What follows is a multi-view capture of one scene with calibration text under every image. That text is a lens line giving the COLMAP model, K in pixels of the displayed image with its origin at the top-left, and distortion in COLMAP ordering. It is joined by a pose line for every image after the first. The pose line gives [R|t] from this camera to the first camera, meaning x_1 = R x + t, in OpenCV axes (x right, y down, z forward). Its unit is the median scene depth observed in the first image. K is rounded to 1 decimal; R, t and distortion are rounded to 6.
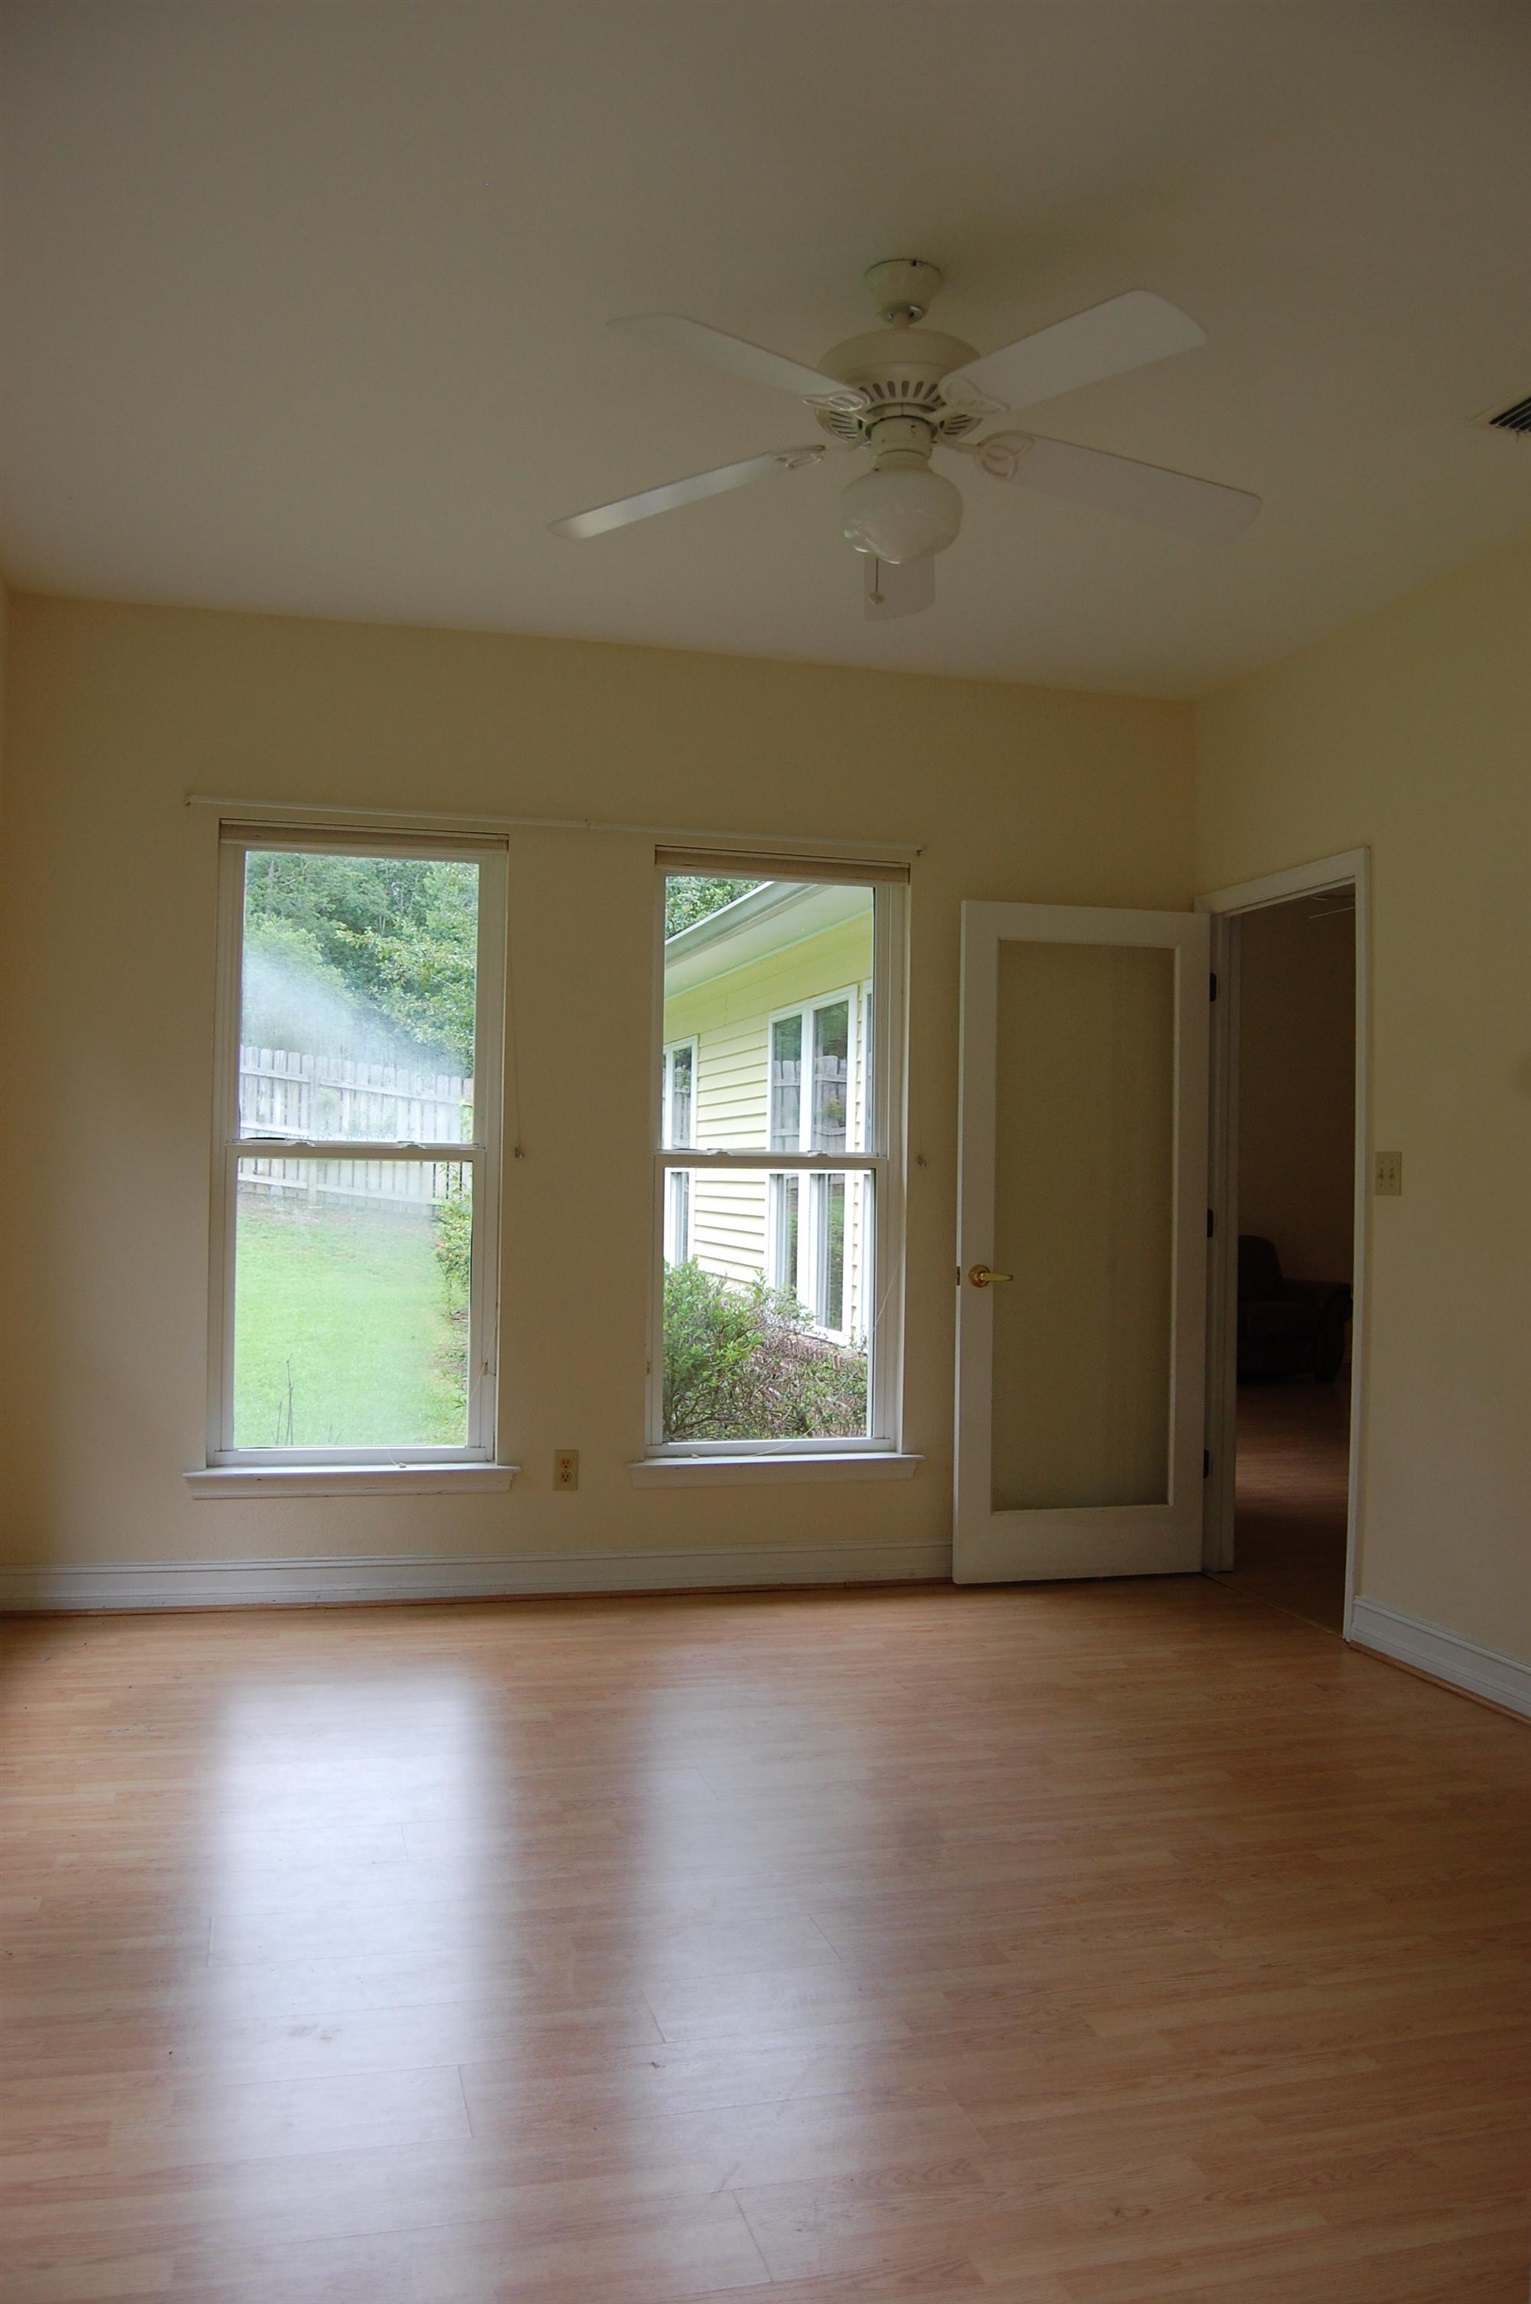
lens RADIAL K [[1795.6, 0, 765.5], [0, 1795.6, 1152.0], [0, 0, 1]] dist [-0.081556, -0.001892]
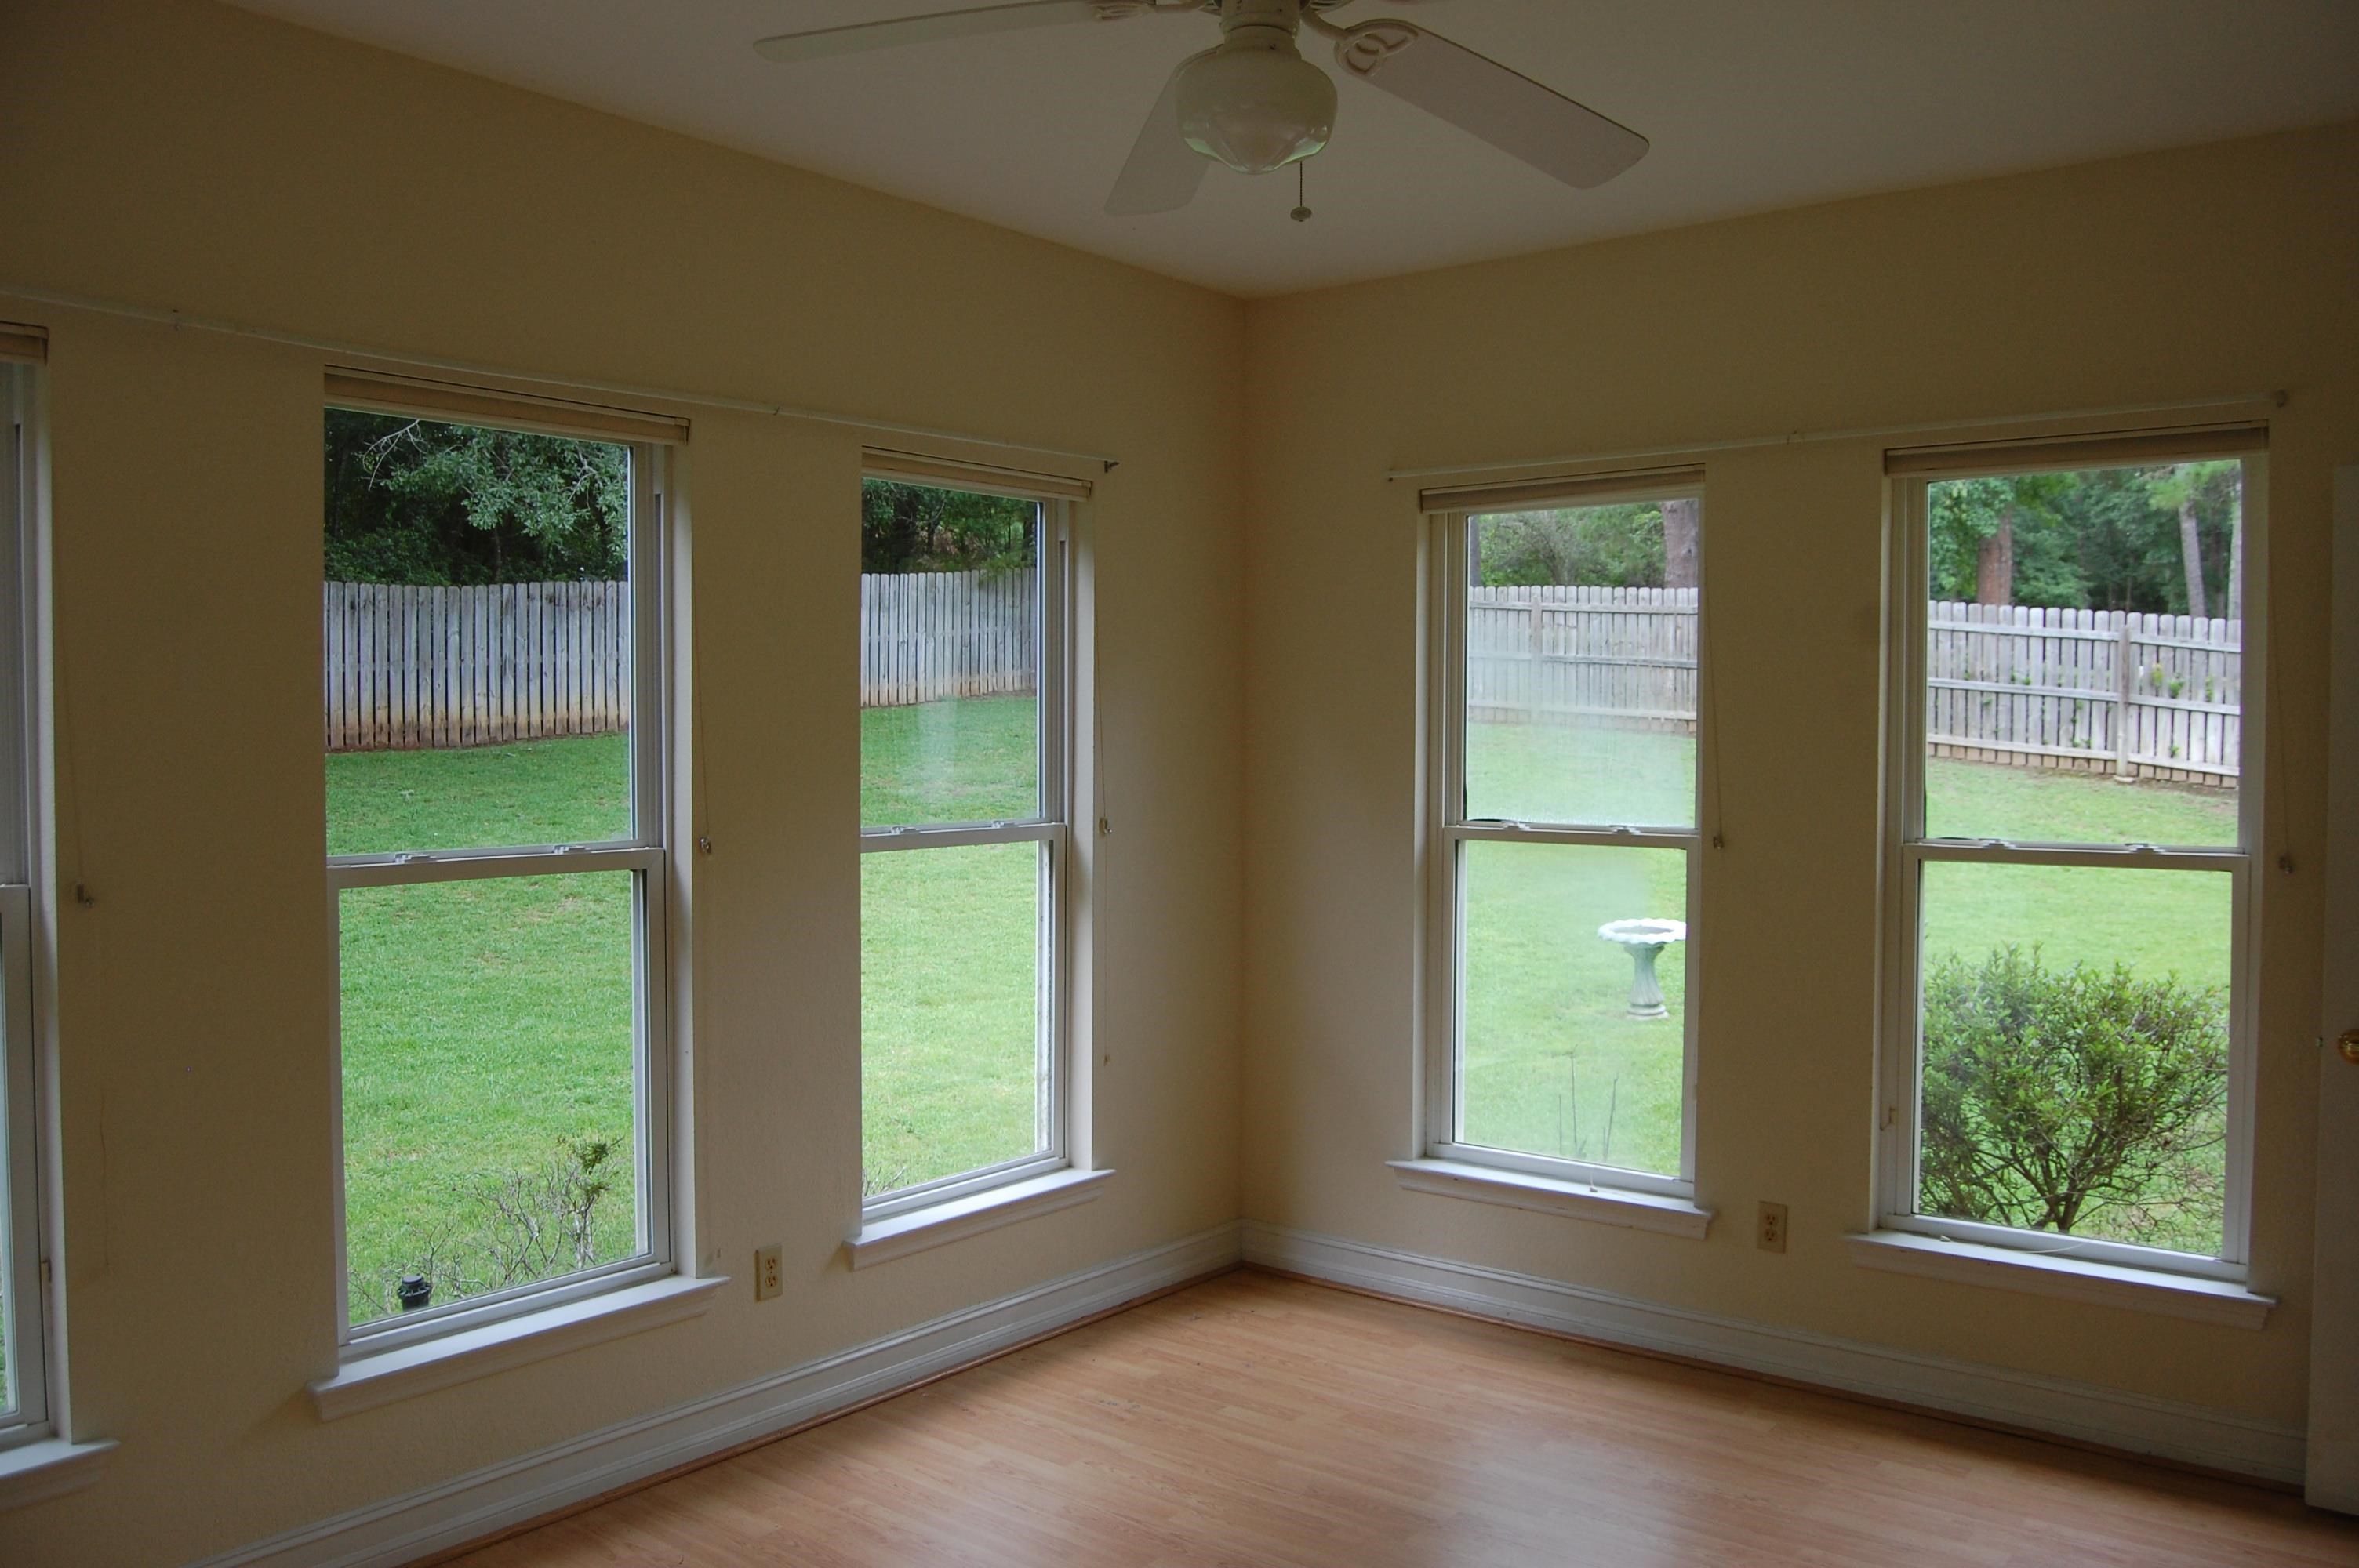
lens RADIAL K [[1838.2, 0, 1179.5], [0, 1838.2, 784.0], [0, 0, 1]] dist [-0.081556, -0.001892]
pose [[0.593235, 0.004633, -0.805016, 0.403045], [0.019833, 0.999596, 0.020368, -0.049694], [0.804785, -0.028050, 0.592904, 0.292406]]
